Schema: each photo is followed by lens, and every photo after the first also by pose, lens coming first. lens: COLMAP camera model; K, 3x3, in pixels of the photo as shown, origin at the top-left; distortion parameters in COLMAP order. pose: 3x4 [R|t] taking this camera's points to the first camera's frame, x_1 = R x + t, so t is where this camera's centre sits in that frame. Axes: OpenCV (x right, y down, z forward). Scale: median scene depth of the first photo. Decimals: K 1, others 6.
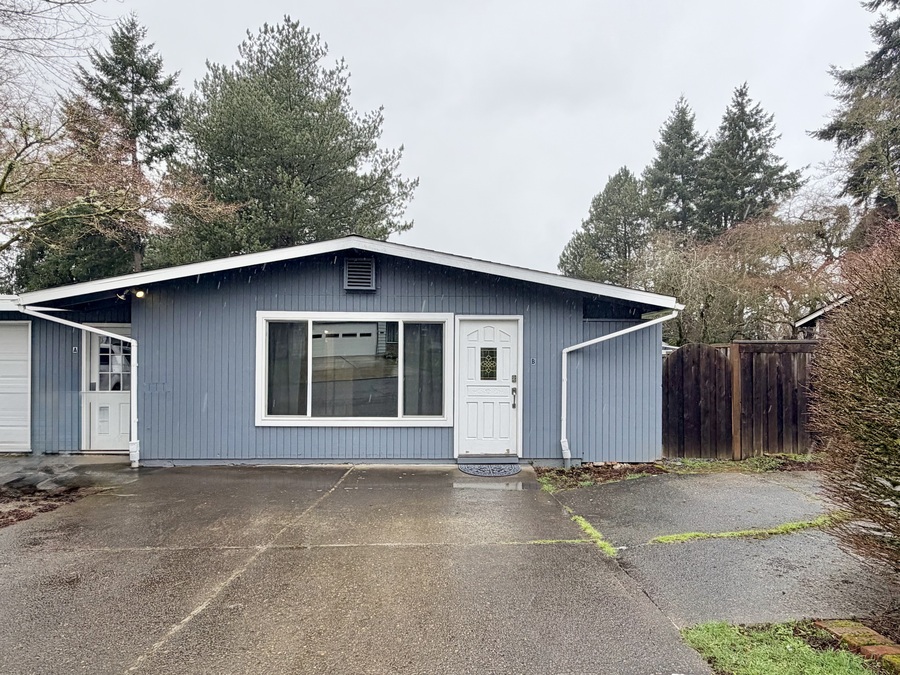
lens RADIAL K [[358.4, 0, 454.9], [0, 358.4, 346.6], [0, 0, 1]] dist [-0.001622, 0.000313]
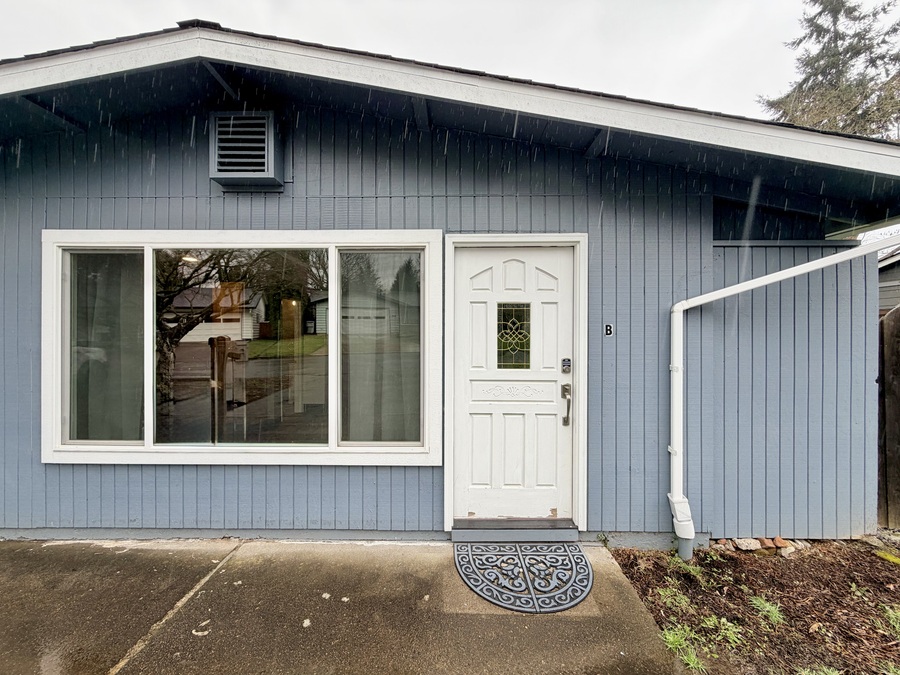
lens RADIAL K [[358.4, 0, 446.6], [0, 358.4, 328.7], [0, 0, 1]] dist [-0.001622, 0.000313]
pose [[0.999890, -0.003504, -0.014435, 0.008399], [0.003600, 0.999971, 0.006668, 0.035659], [0.014411, -0.006719, 0.999874, 0.515491]]
